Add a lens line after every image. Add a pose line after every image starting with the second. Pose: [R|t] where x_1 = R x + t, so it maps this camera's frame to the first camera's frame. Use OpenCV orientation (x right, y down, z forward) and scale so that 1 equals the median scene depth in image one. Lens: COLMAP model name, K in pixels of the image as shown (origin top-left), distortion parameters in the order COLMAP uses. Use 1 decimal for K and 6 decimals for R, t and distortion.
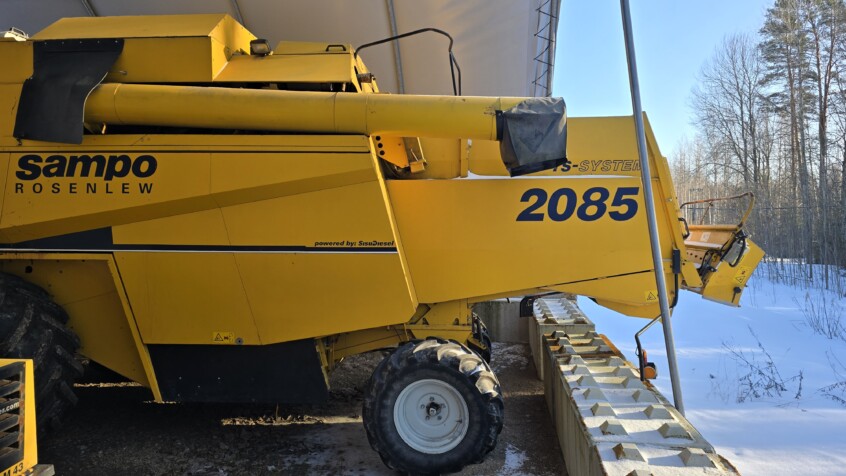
lens RADIAL K [[570.7, 0, 412.7], [0, 570.7, 238.8], [0, 0, 1]] dist [0.093031, -0.083358]
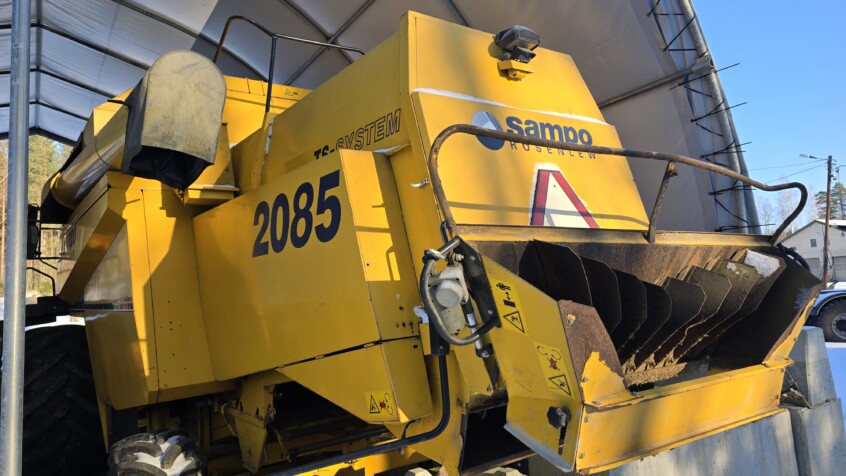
lens RADIAL K [[570.7, 0, 412.7], [0, 570.7, 238.8], [0, 0, 1]] dist [0.093031, -0.083358]
pose [[0.638613, -0.098271, -0.763228, 0.784287], [0.019003, 0.993524, -0.112023, 0.022619], [0.769293, 0.057036, 0.636345, 0.742389]]
